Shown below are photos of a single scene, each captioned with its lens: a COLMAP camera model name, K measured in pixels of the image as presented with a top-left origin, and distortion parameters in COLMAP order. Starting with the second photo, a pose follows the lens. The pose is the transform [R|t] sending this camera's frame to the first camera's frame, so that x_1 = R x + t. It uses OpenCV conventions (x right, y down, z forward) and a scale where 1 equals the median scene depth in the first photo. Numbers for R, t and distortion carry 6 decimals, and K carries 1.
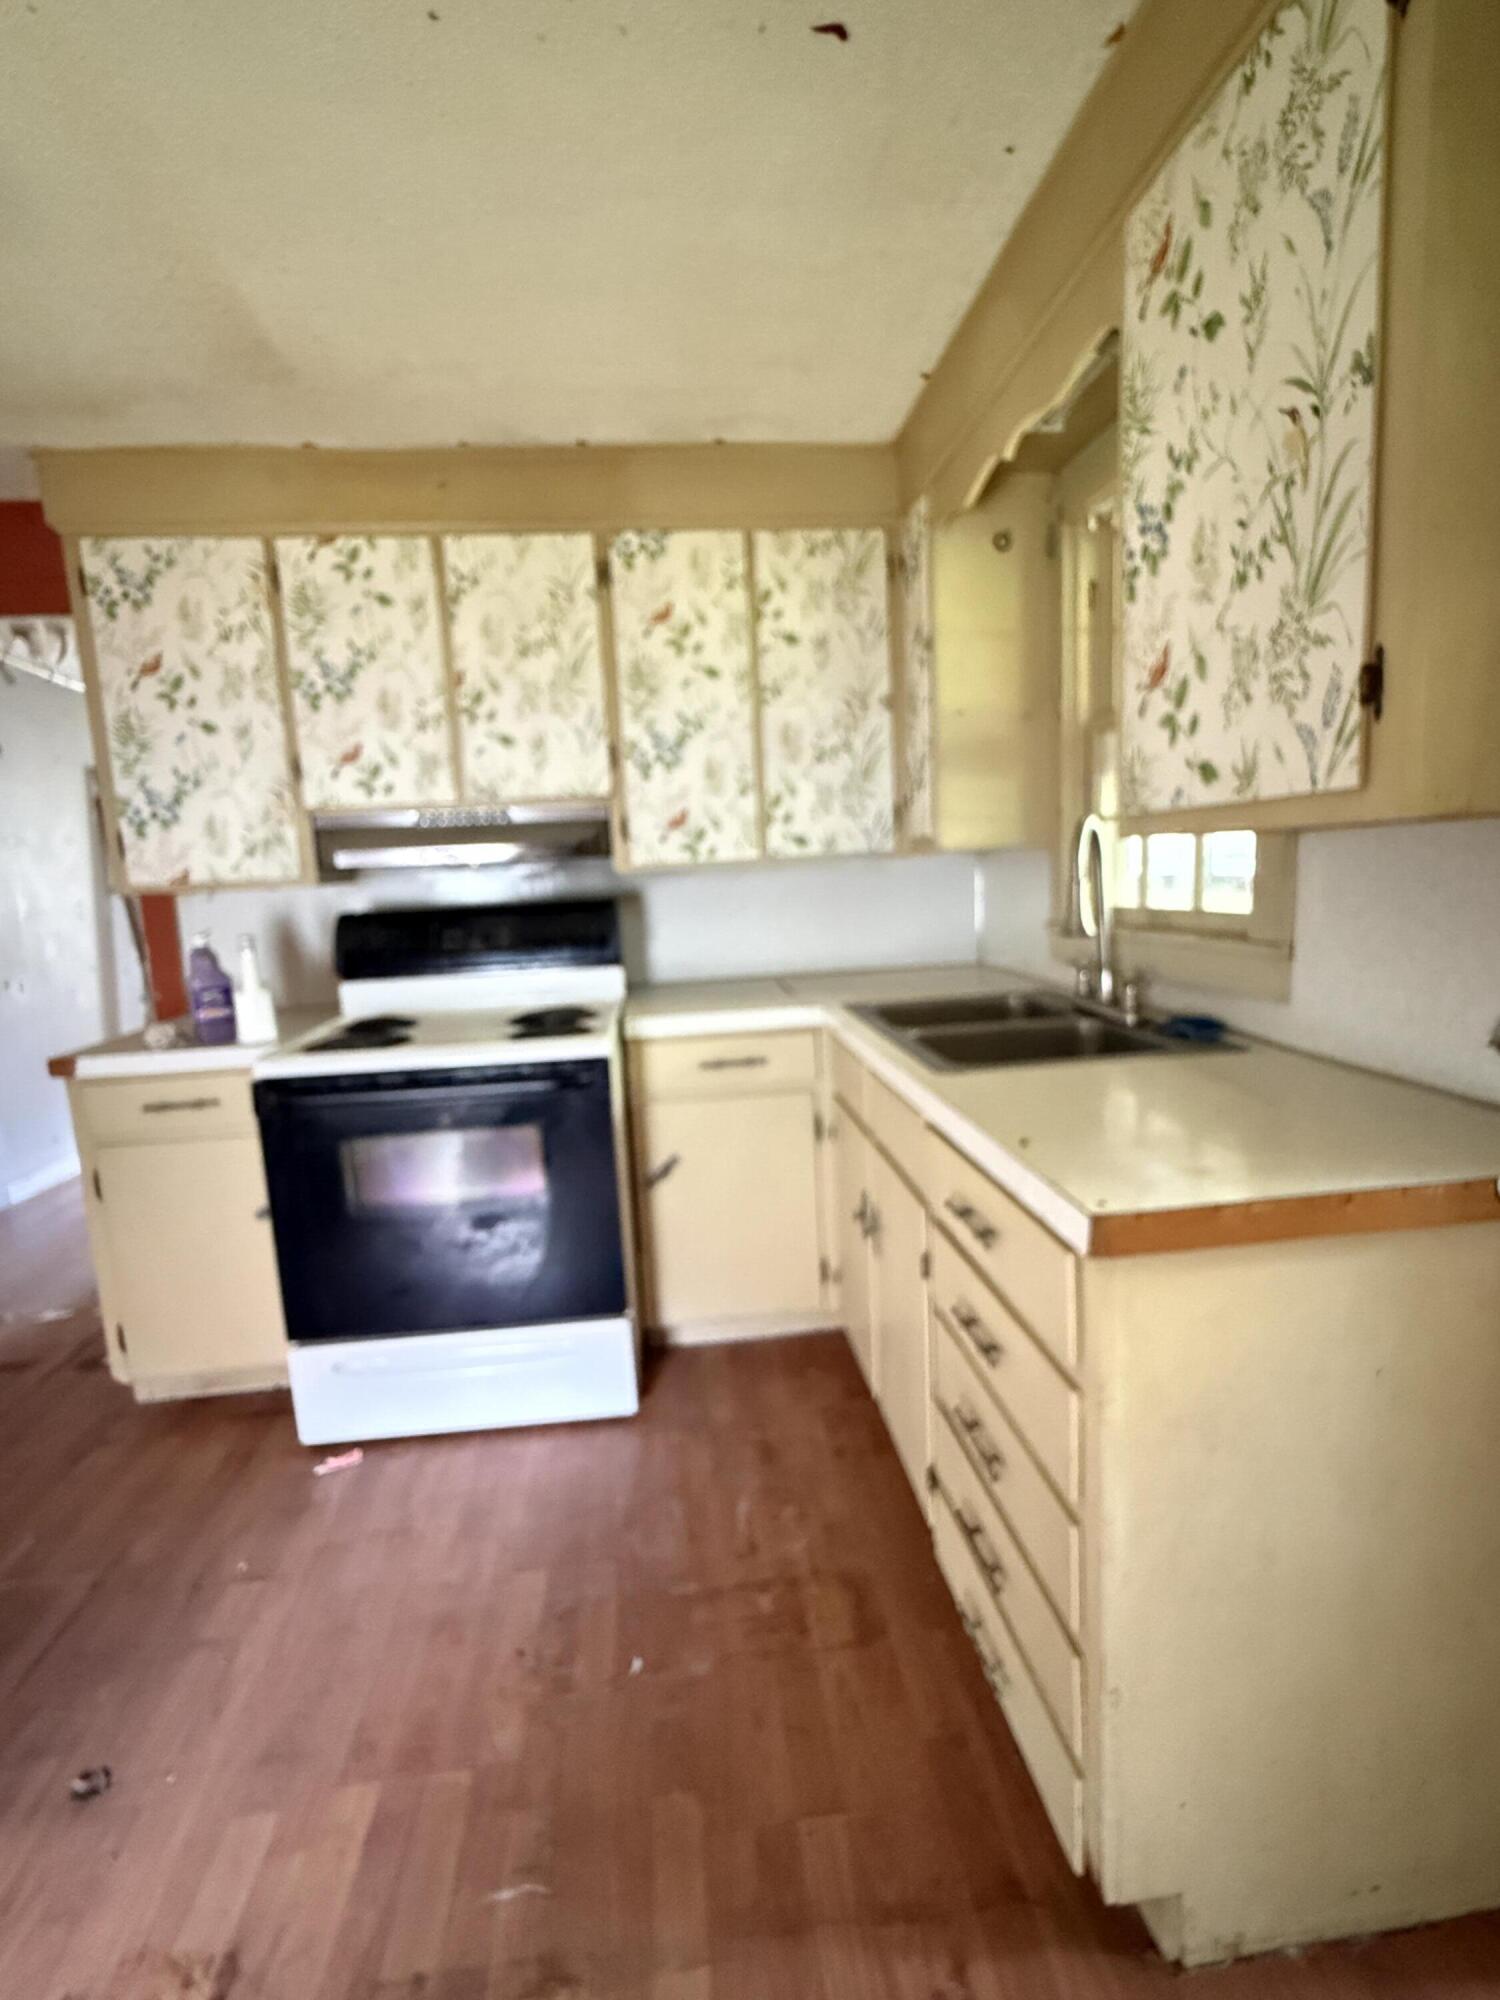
lens RADIAL K [[935.3, 0, 747.9], [0, 935.3, 1002.7], [0, 0, 1]] dist [-0.000900, -0.000167]
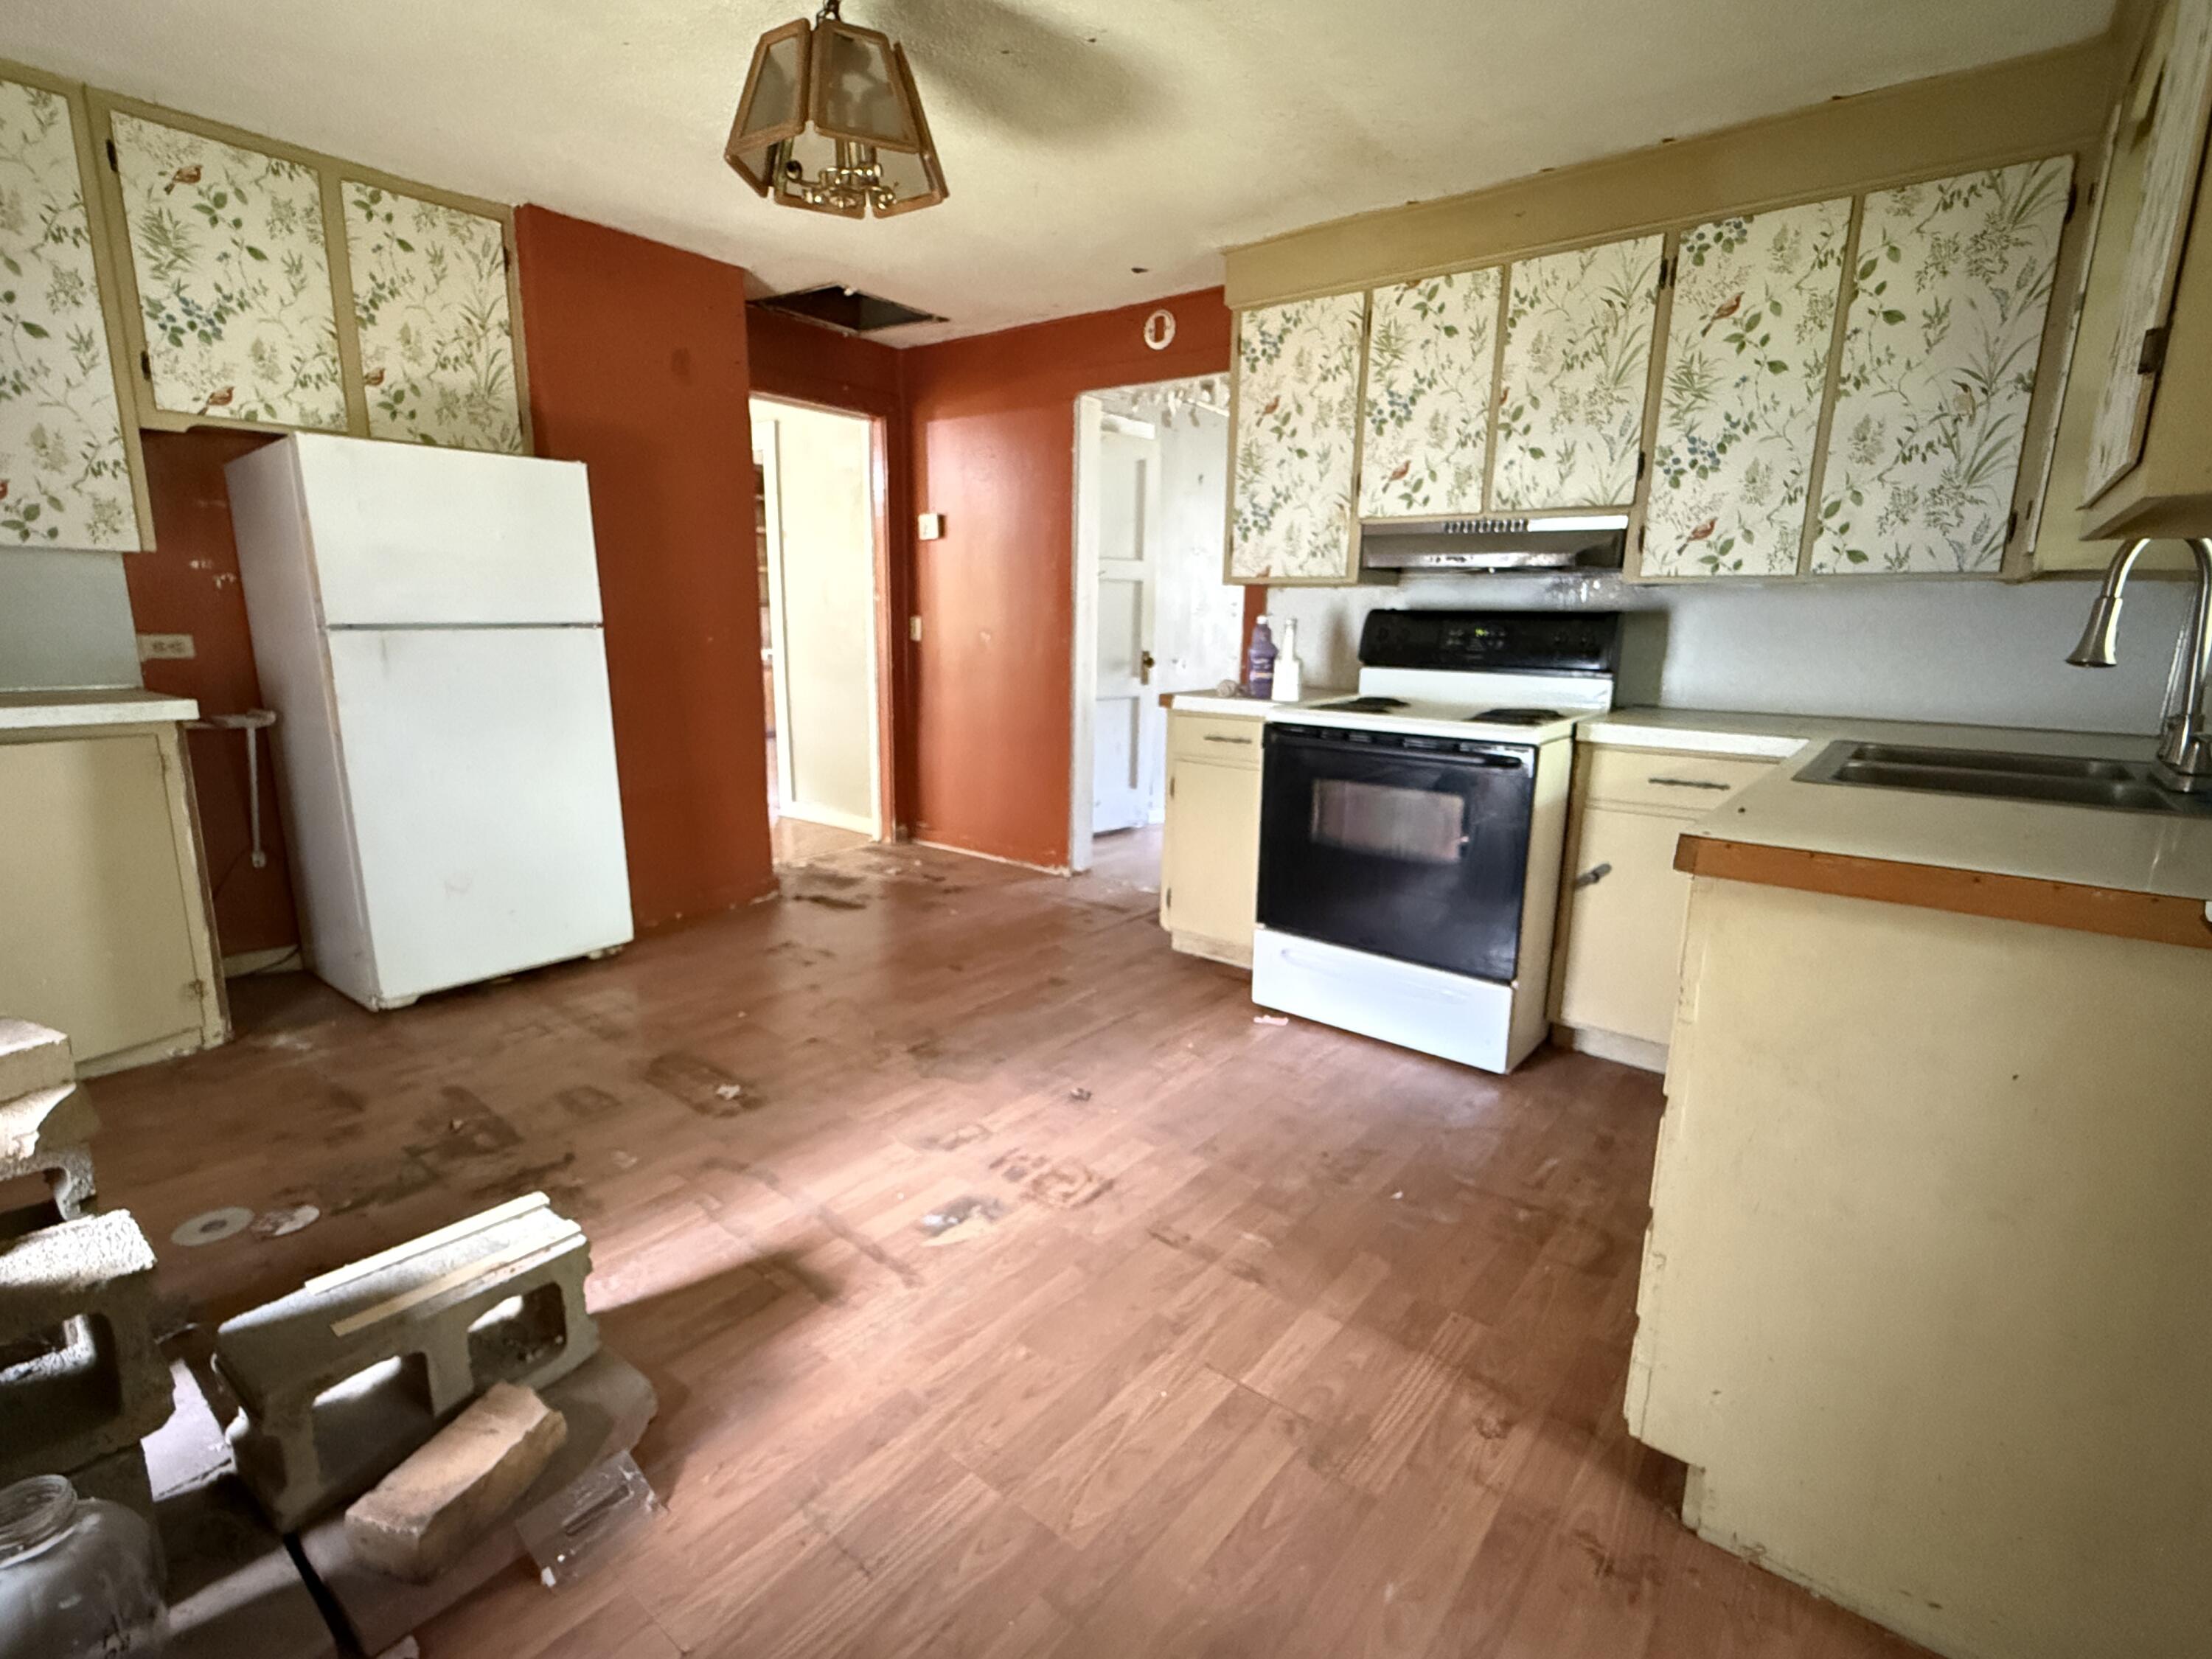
lens RADIAL K [[1034.4, 0, 1106.2], [0, 1034.4, 835.1], [0, 0, 1]] dist [-0.000900, -0.000167]
pose [[0.705585, 0.205709, -0.678110, 0.291568], [-0.154844, 0.978570, 0.135738, 0.063443], [0.691500, 0.009226, 0.722317, -0.190879]]
